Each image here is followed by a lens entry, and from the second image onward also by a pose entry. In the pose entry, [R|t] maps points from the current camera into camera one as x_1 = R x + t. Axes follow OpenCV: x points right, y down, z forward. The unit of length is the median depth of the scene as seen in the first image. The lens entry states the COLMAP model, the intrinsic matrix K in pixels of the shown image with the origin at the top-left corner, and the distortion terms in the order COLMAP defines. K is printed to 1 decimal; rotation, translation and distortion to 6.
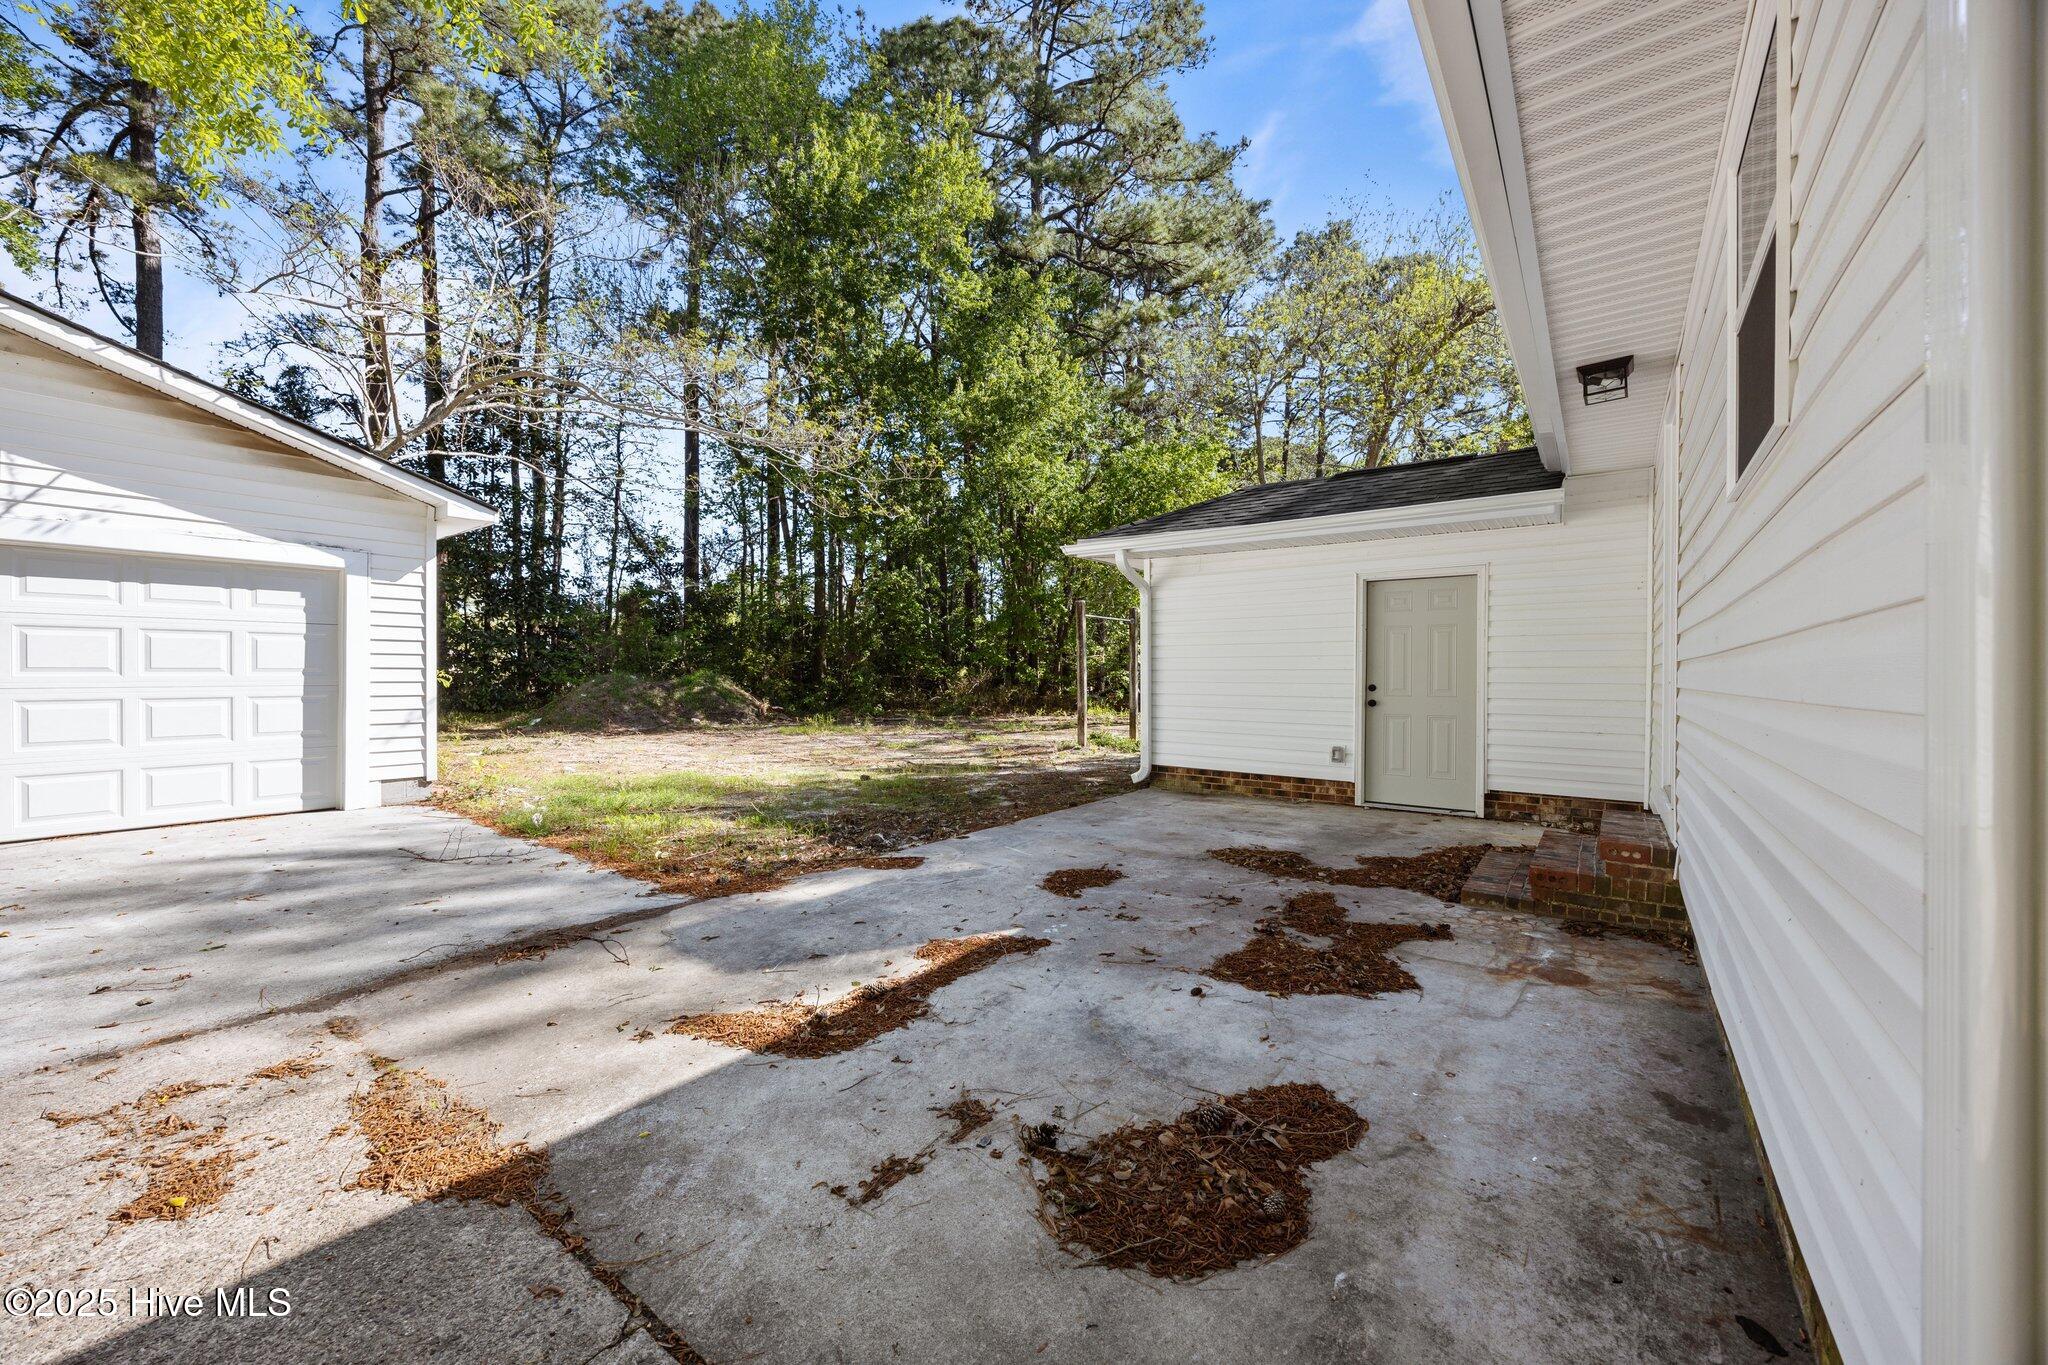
lens RADIAL K [[781.6, 0, 1023.8], [0, 781.6, 682.2], [0, 0, 1]] dist [-0.002710, 0.000243]
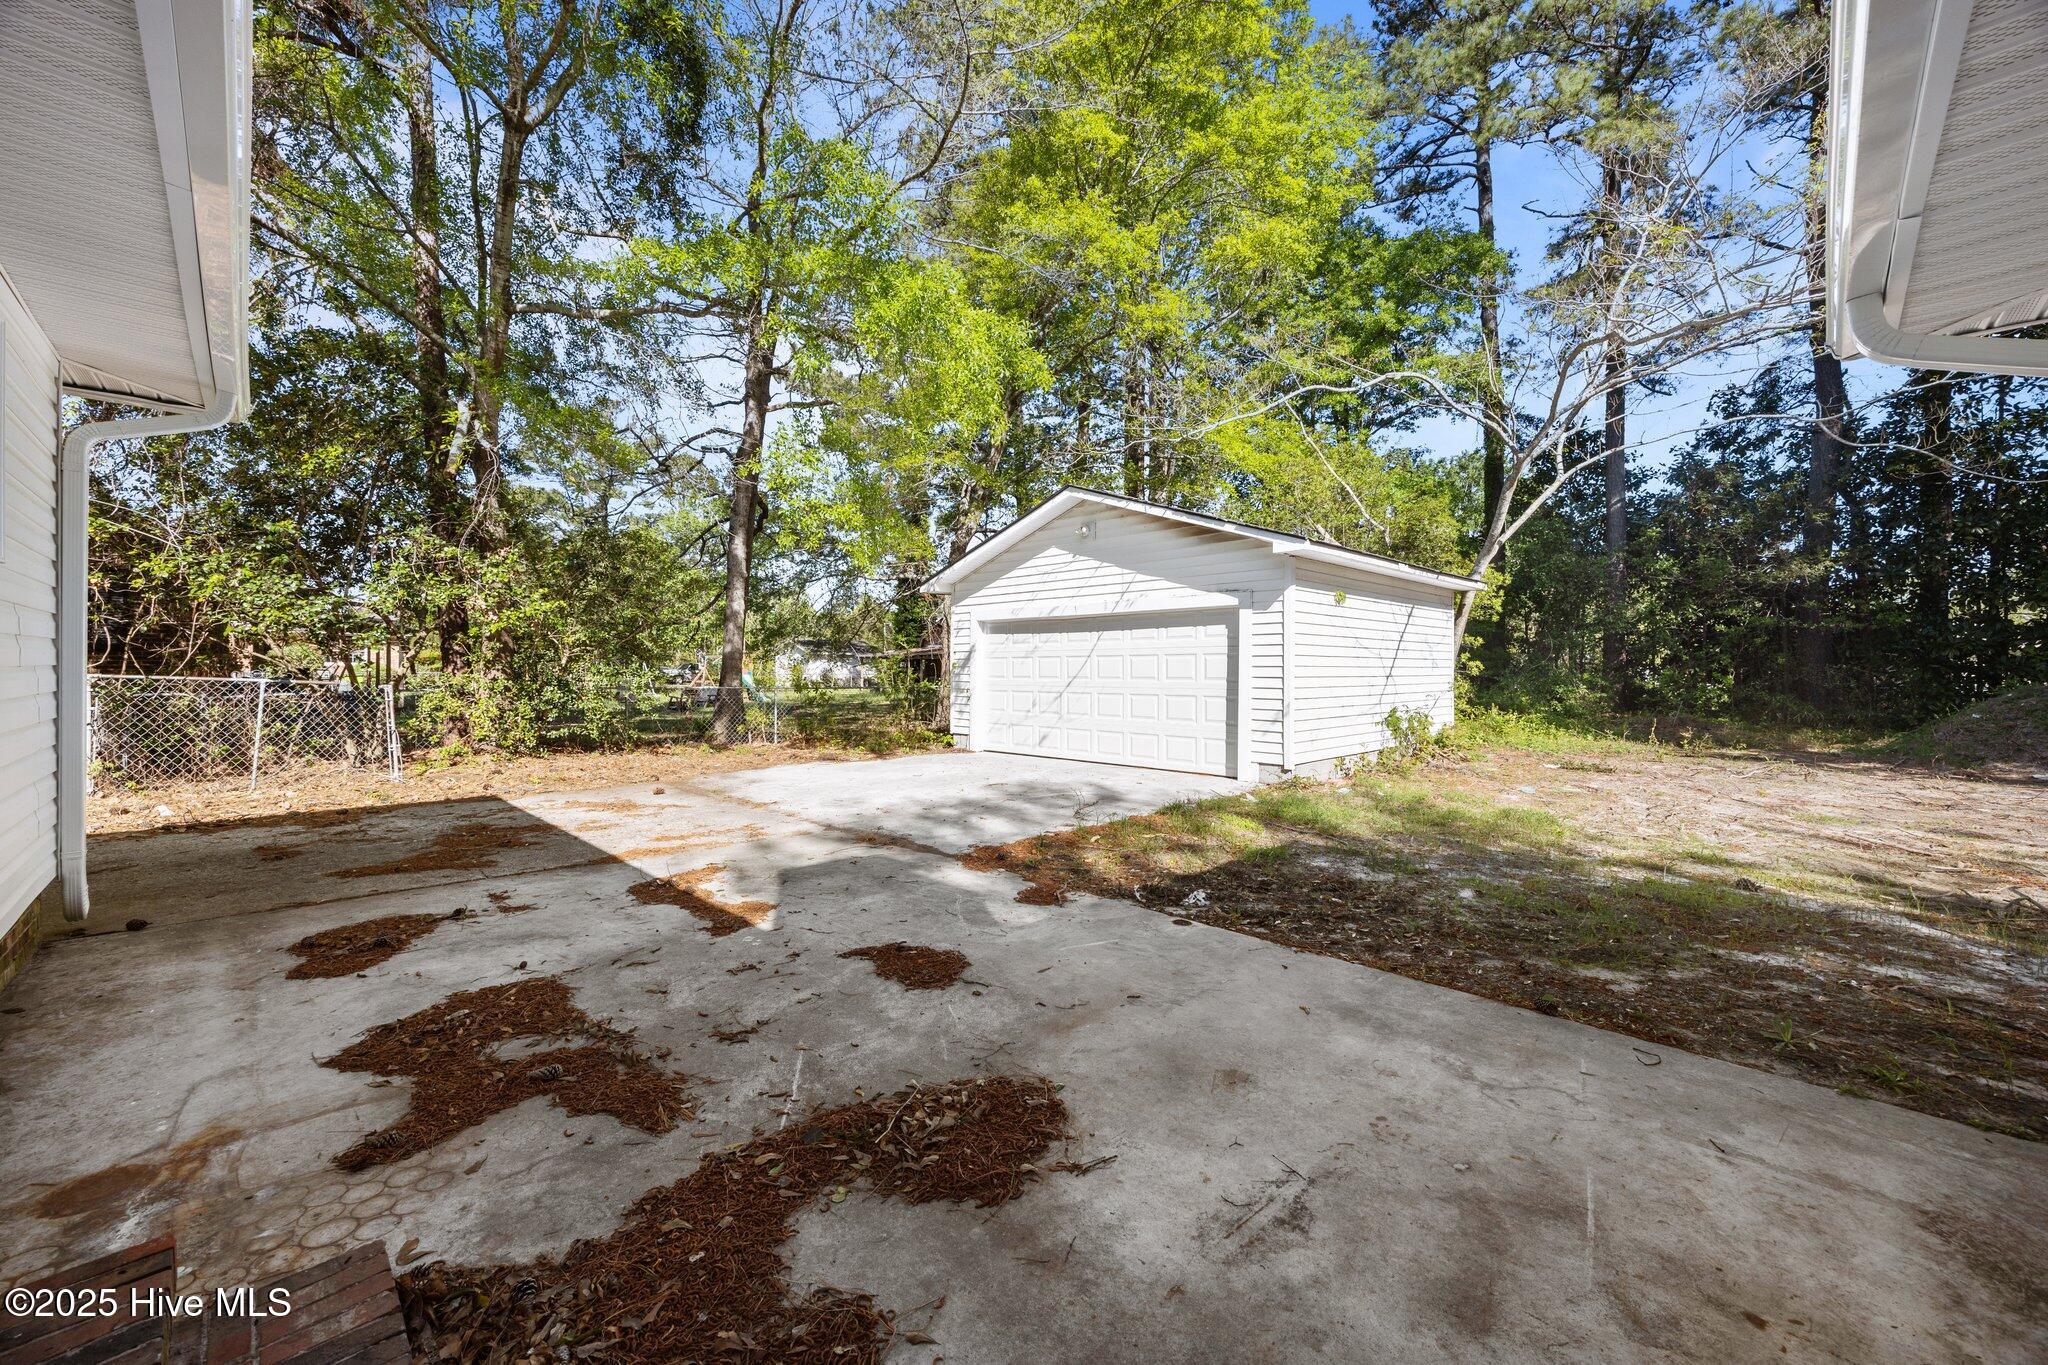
lens RADIAL K [[781.6, 0, 1033.3], [0, 781.6, 677.4], [0, 0, 1]] dist [-0.002710, 0.000243]
pose [[-0.142257, 0.003500, -0.989824, 0.527684], [-0.015163, 0.999869, 0.005715, -0.019183], [0.989714, 0.015822, -0.142185, 0.802376]]
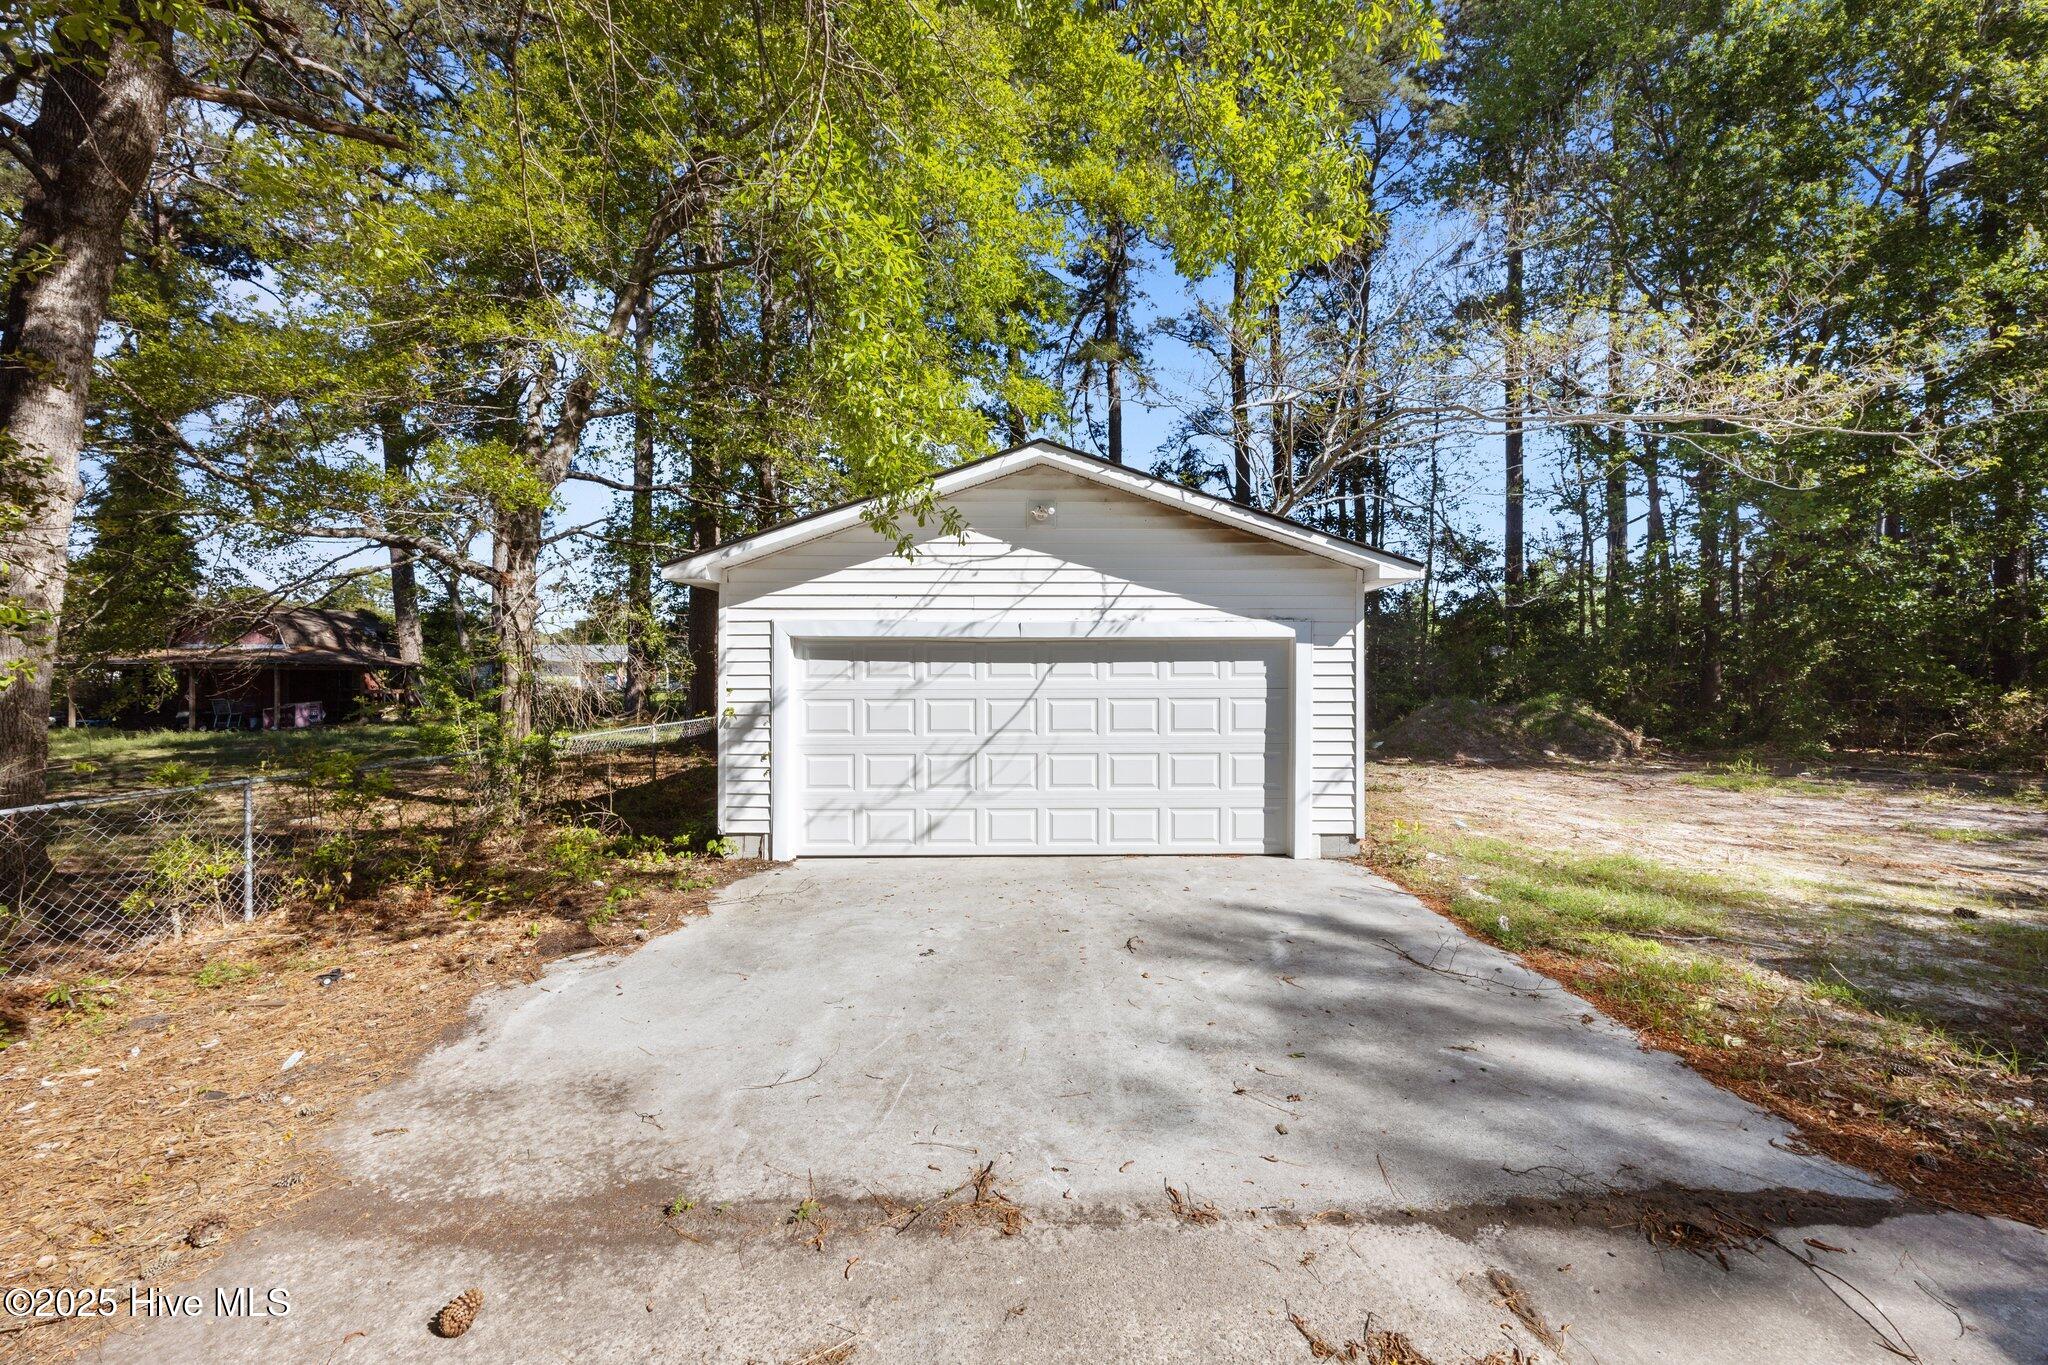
lens RADIAL K [[781.6, 0, 1028.8], [0, 781.6, 671.9], [0, 0, 1]] dist [-0.002710, 0.000243]
pose [[0.602528, -0.006159, -0.798074, -0.211584], [-0.004864, 0.999923, -0.011389, -0.079830], [0.798083, 0.010744, 0.602452, 0.040280]]
